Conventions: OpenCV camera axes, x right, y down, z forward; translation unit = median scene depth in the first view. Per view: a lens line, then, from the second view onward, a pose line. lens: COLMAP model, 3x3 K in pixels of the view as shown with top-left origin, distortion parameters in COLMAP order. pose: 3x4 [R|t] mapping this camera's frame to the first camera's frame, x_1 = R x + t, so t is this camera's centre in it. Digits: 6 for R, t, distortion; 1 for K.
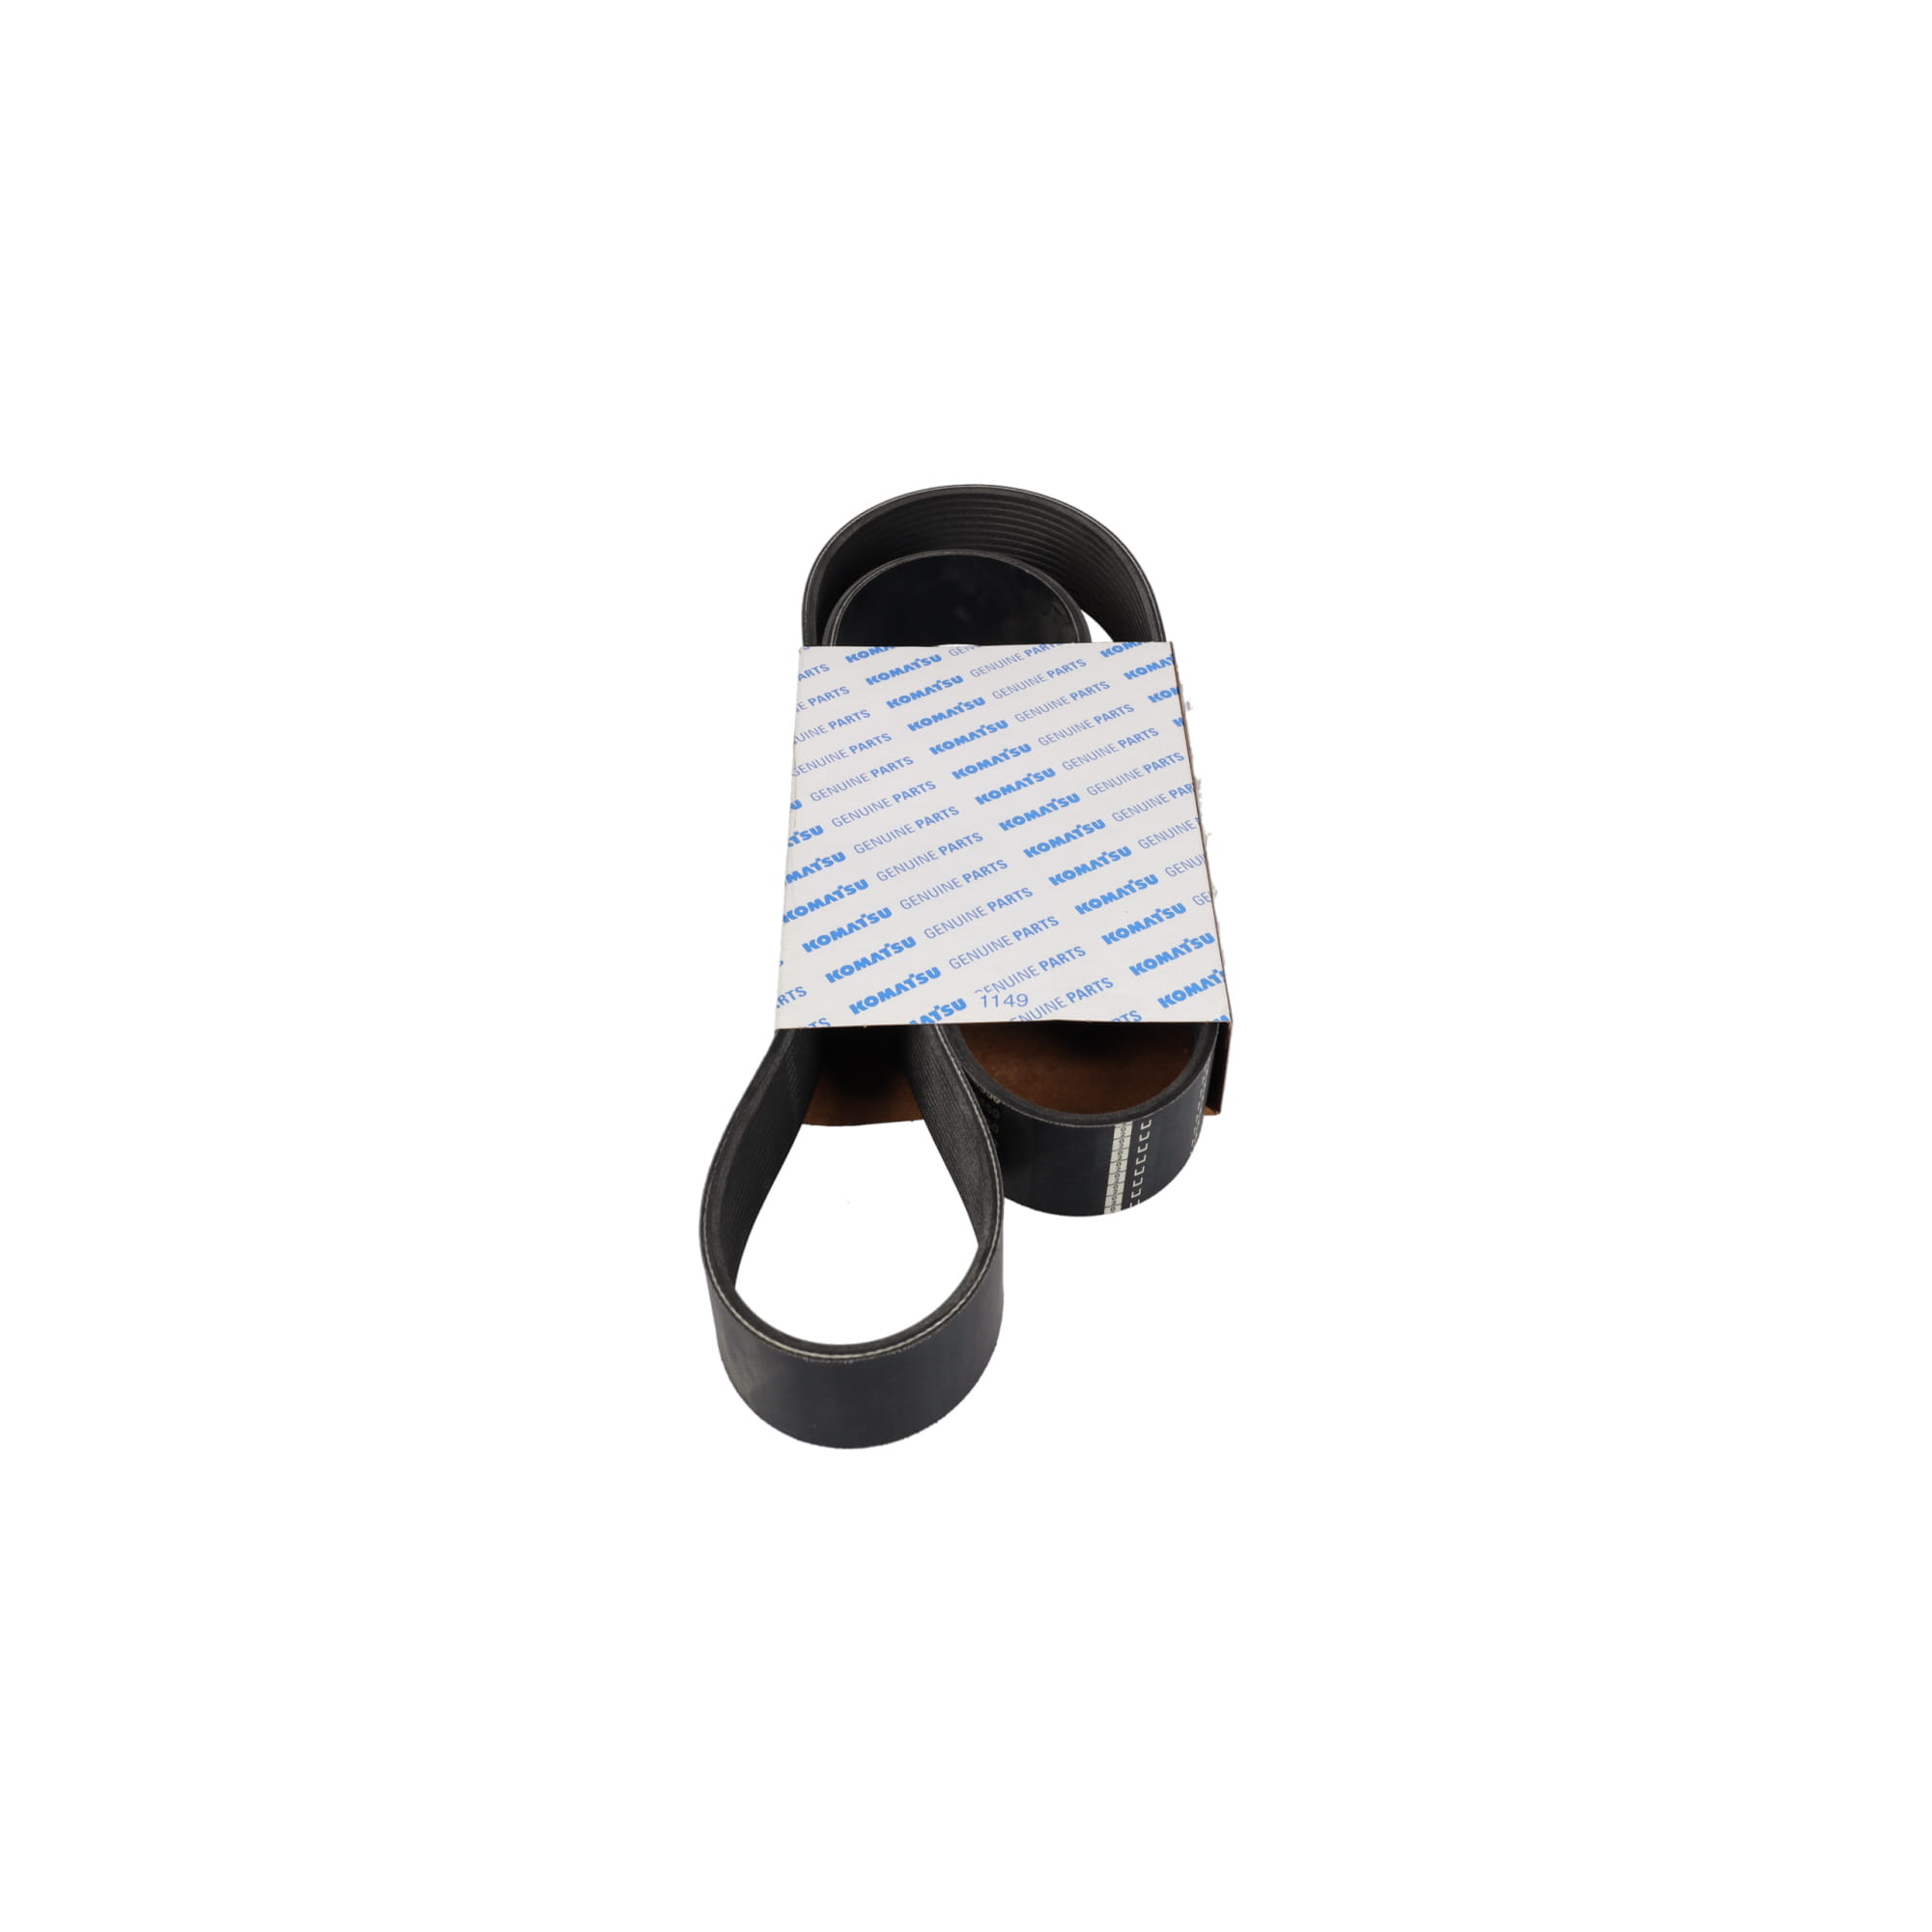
lens RADIAL K [[1992.0, 0, 966.0], [0, 1992.0, 966.0], [0, 0, 1]] dist [-0.008736, -0.002112]
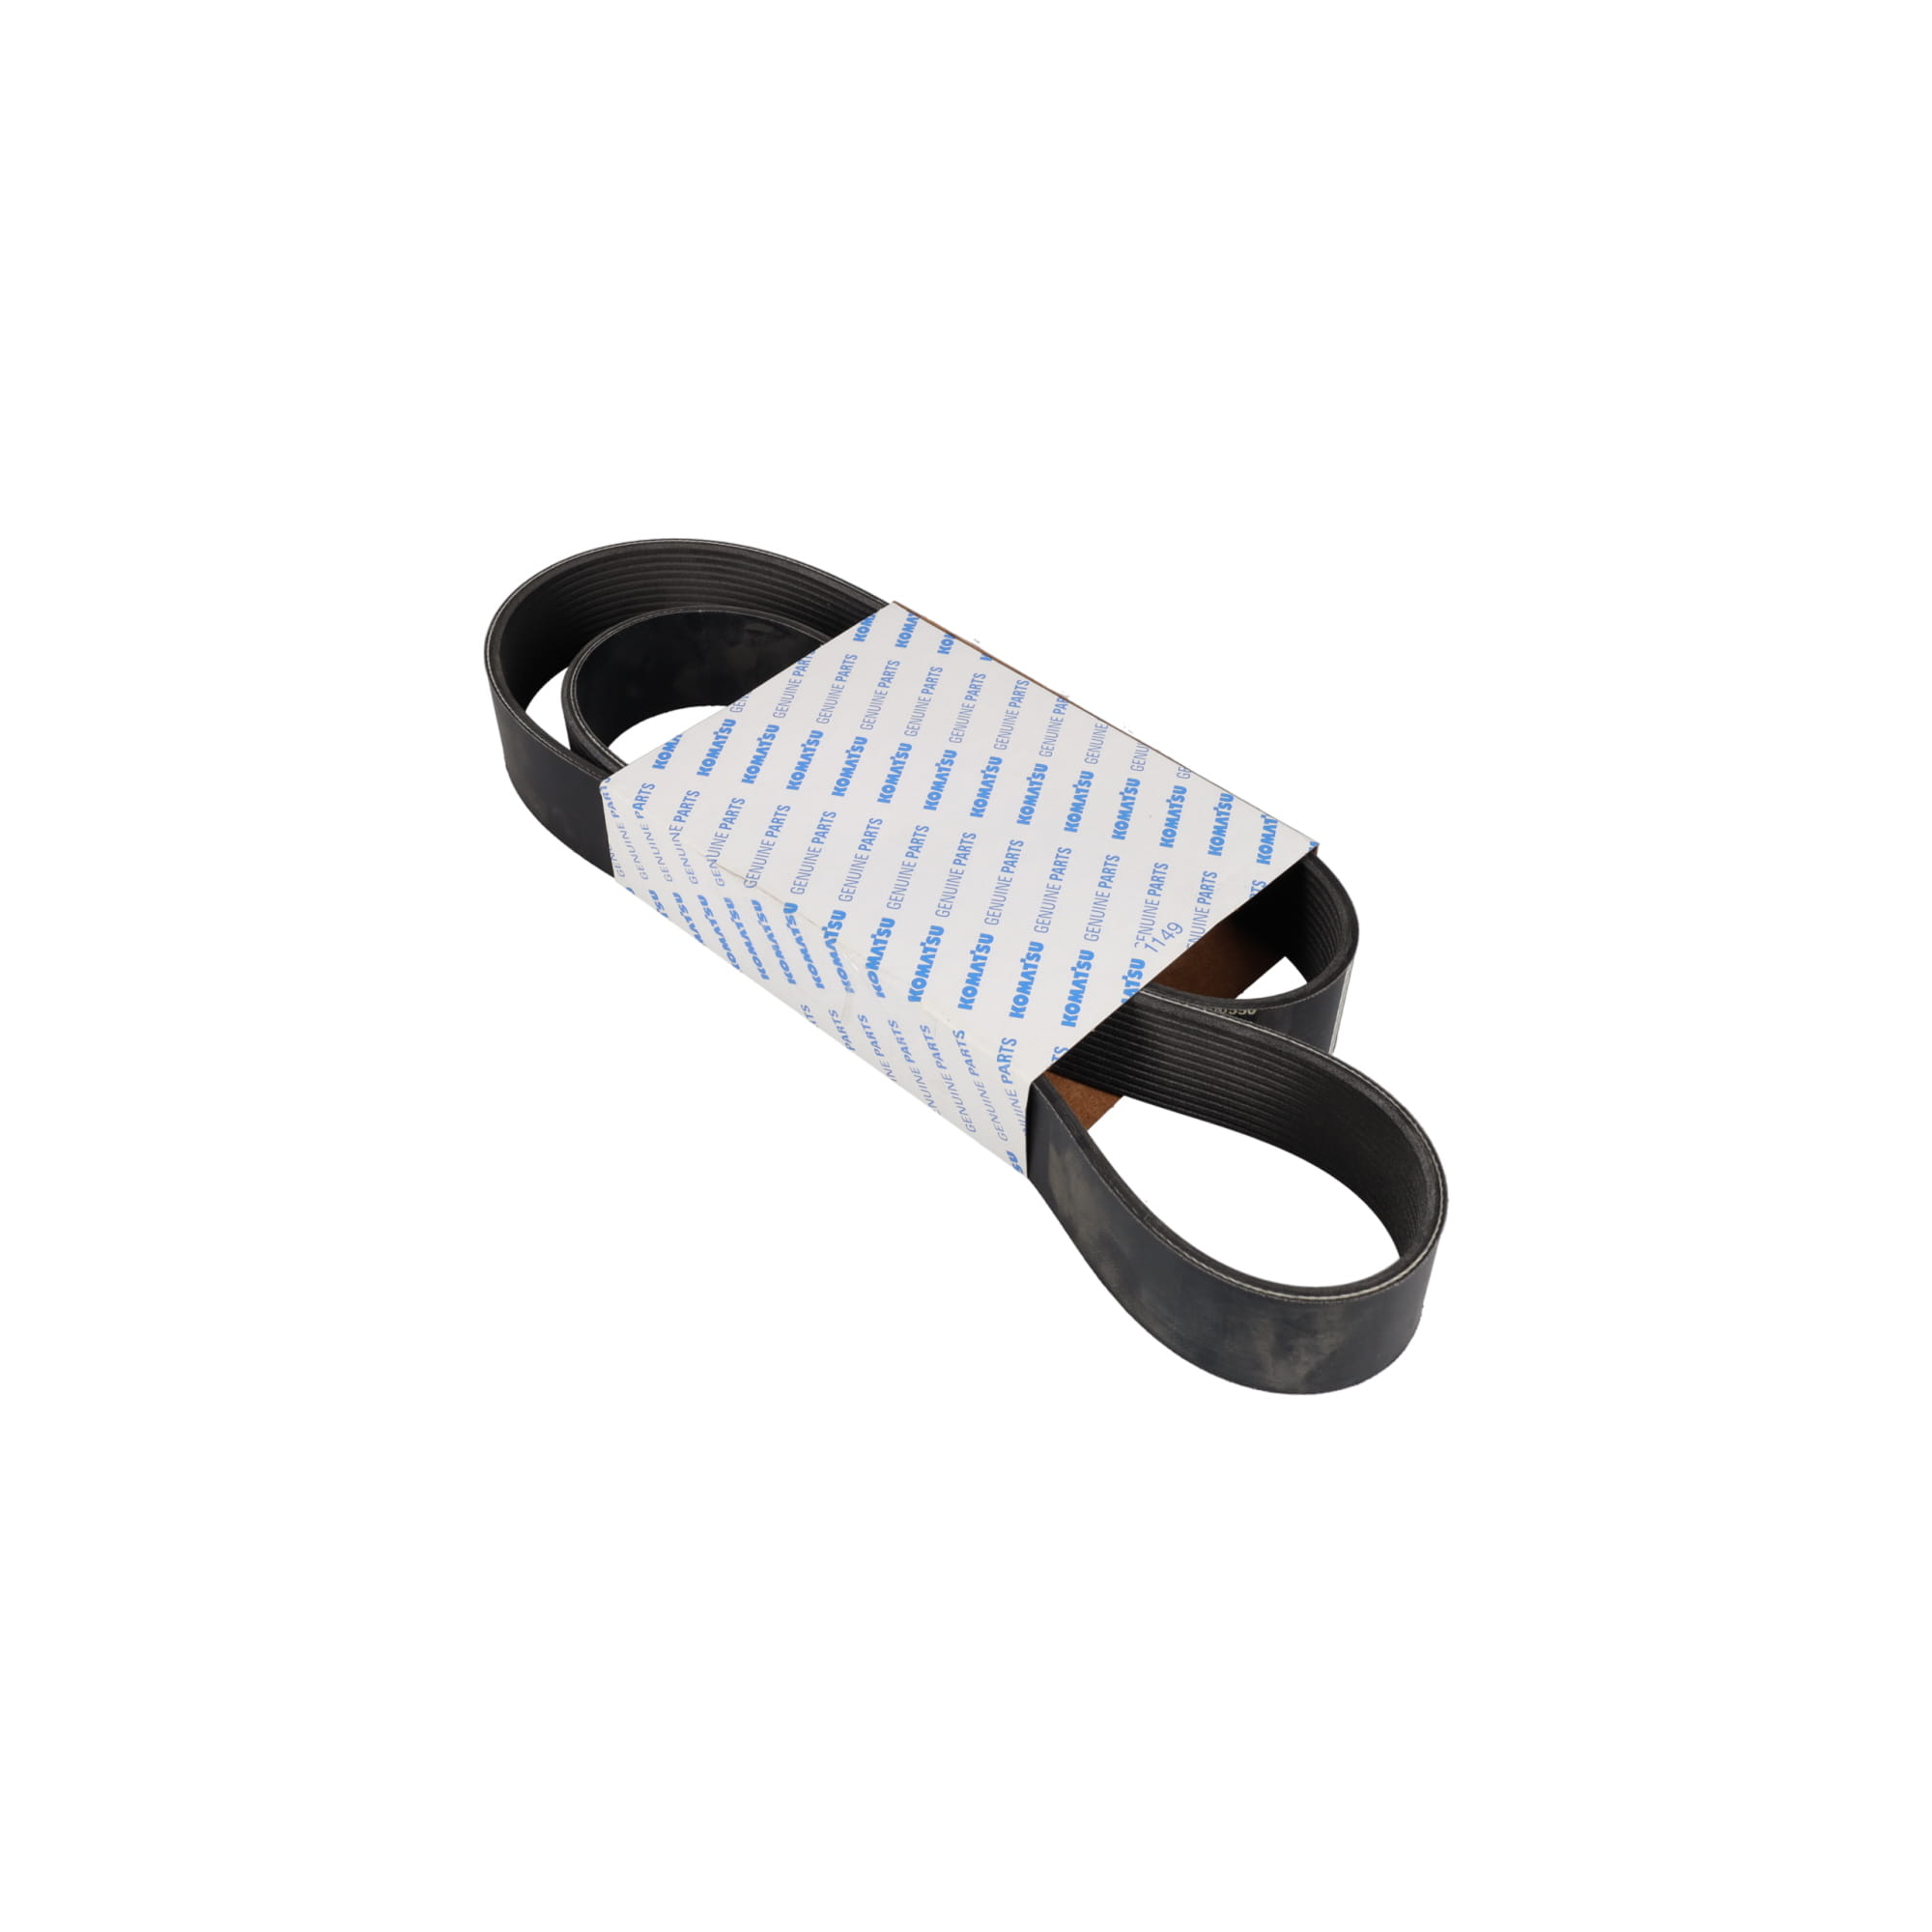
lens RADIAL K [[1992.0, 0, 966.0], [0, 1992.0, 966.0], [0, 0, 1]] dist [-0.008736, -0.002112]
pose [[0.692710, -0.517991, 0.501835, -0.531490], [0.509267, 0.844009, 0.168213, -0.180143], [-0.510686, 0.139045, 0.848449, 0.183411]]
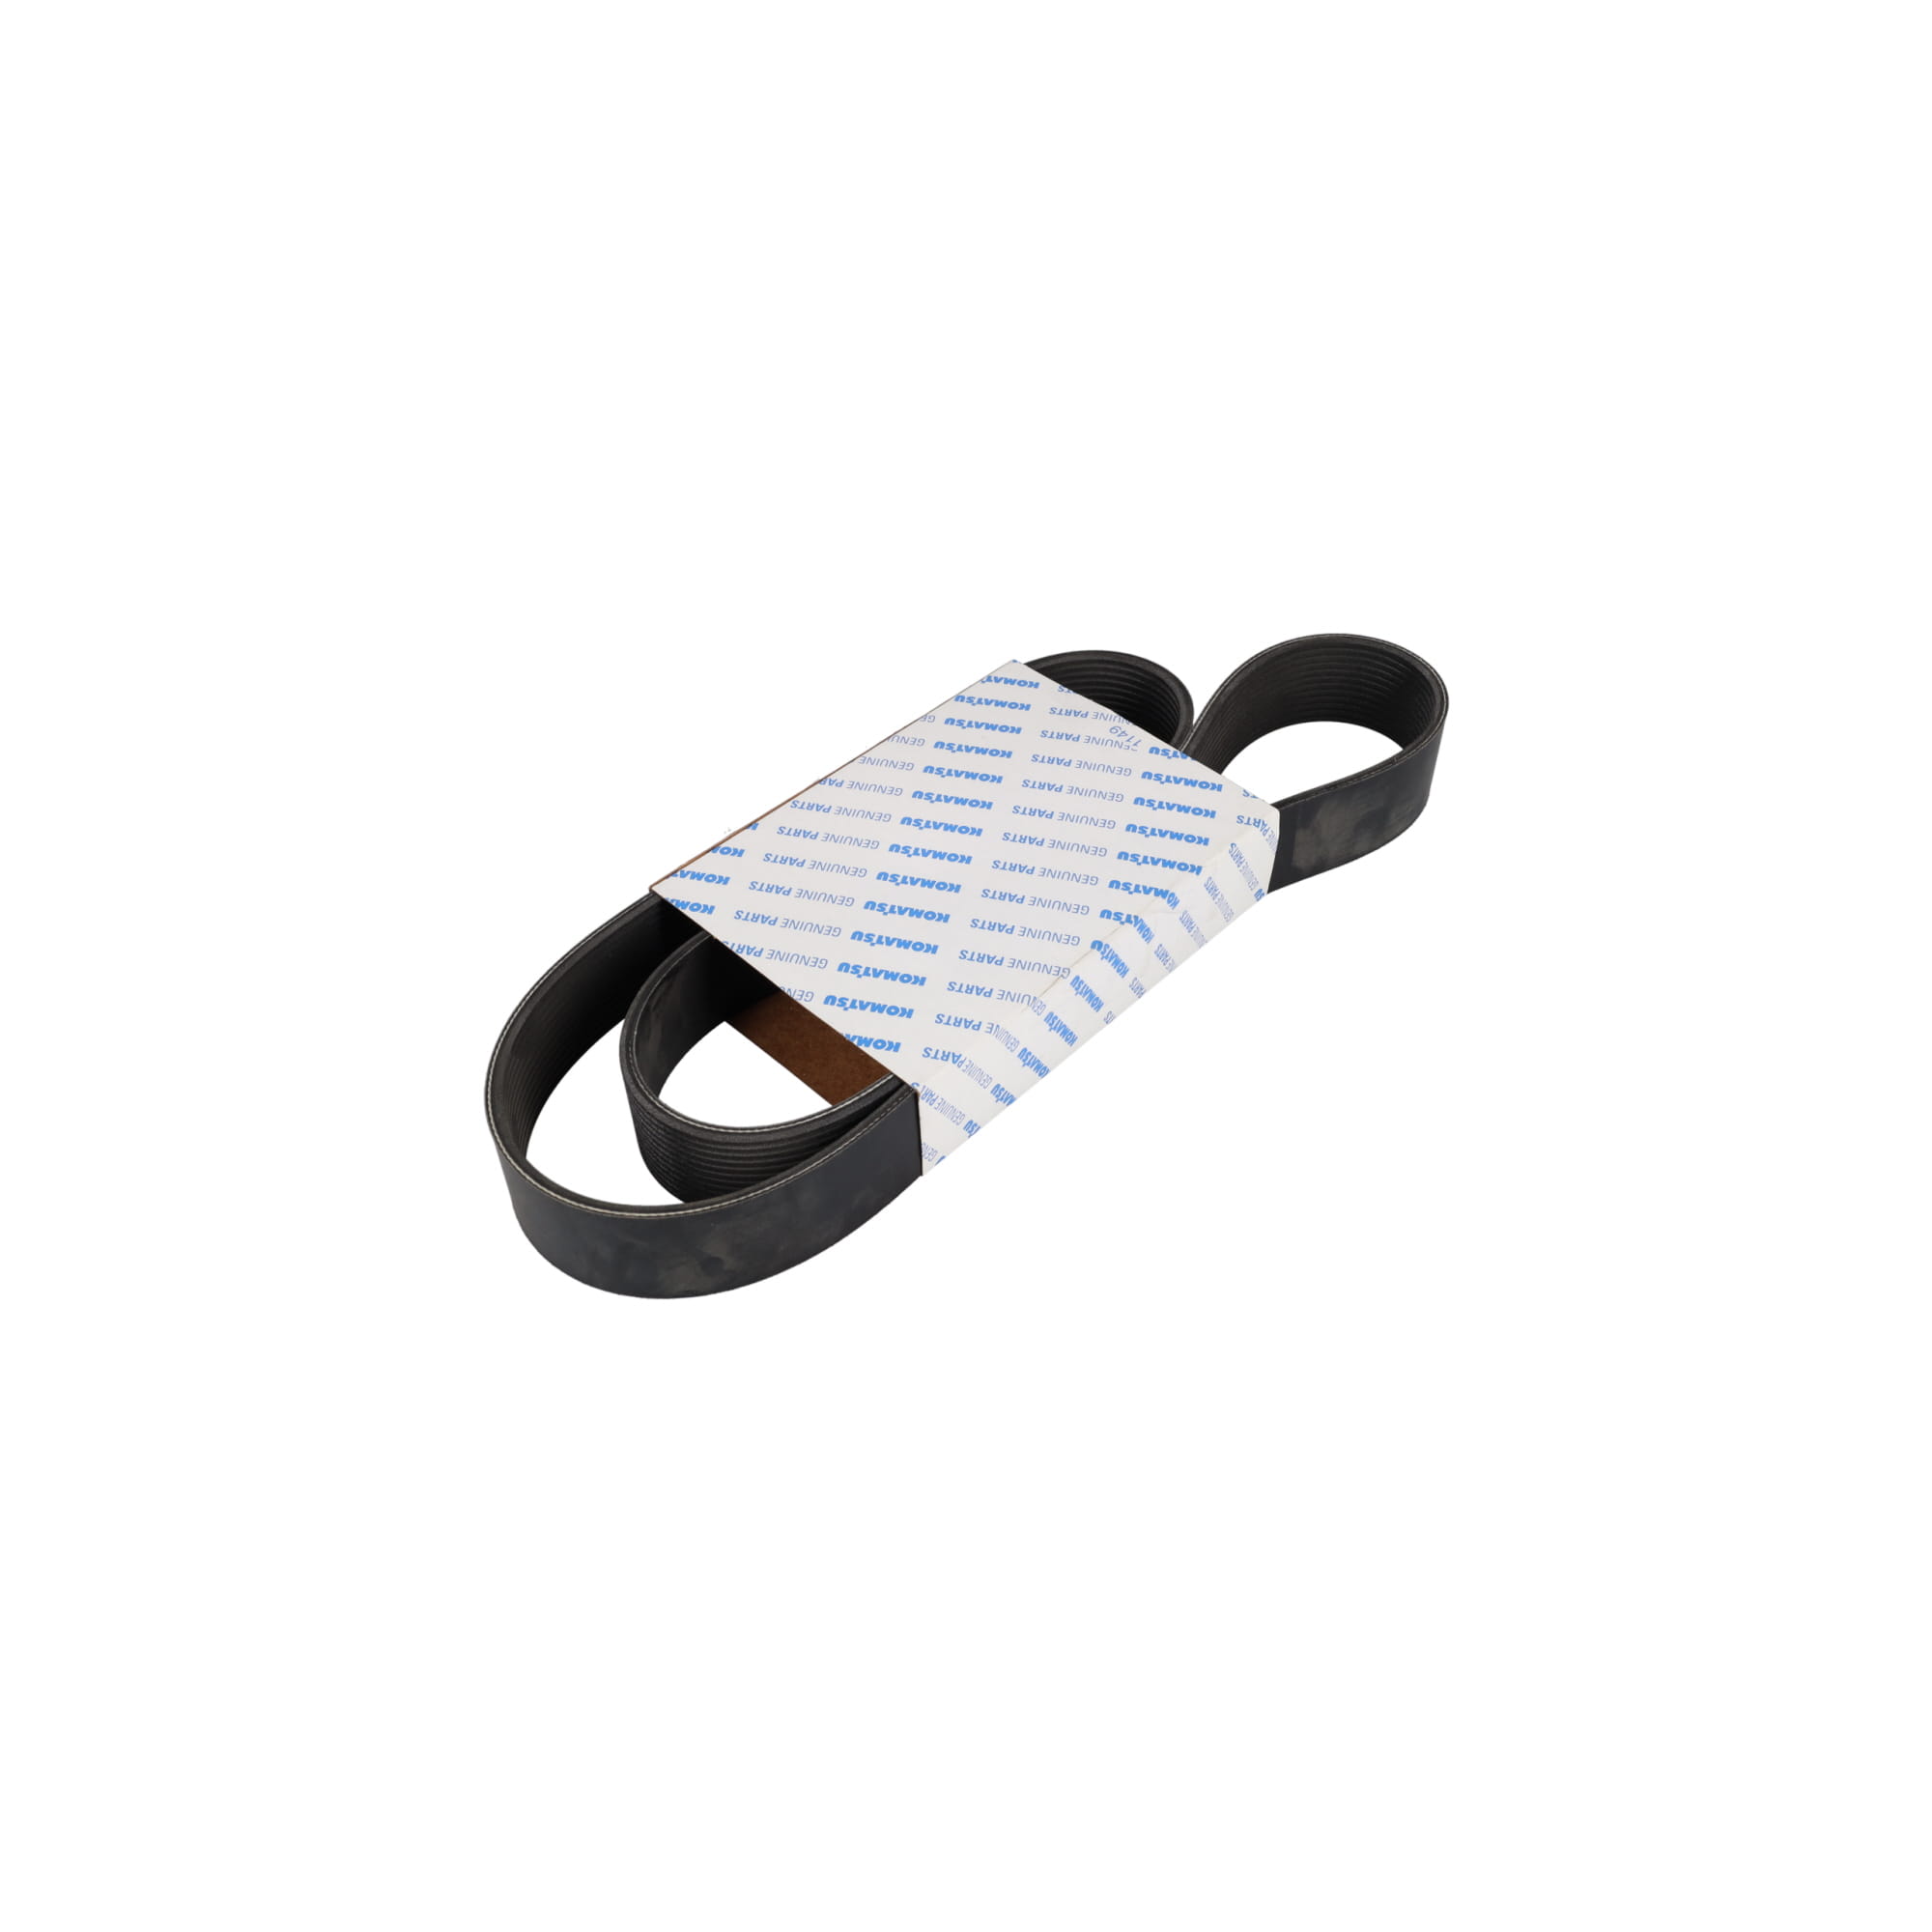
lens RADIAL K [[1992.0, 0, 966.0], [0, 1992.0, 966.0], [0, 0, 1]] dist [-0.008736, -0.002112]
pose [[-0.714215, -0.469499, 0.519102, -0.600529], [0.509050, 0.160584, 0.845624, -1.024068], [-0.480379, 0.868207, 0.124307, 0.957338]]
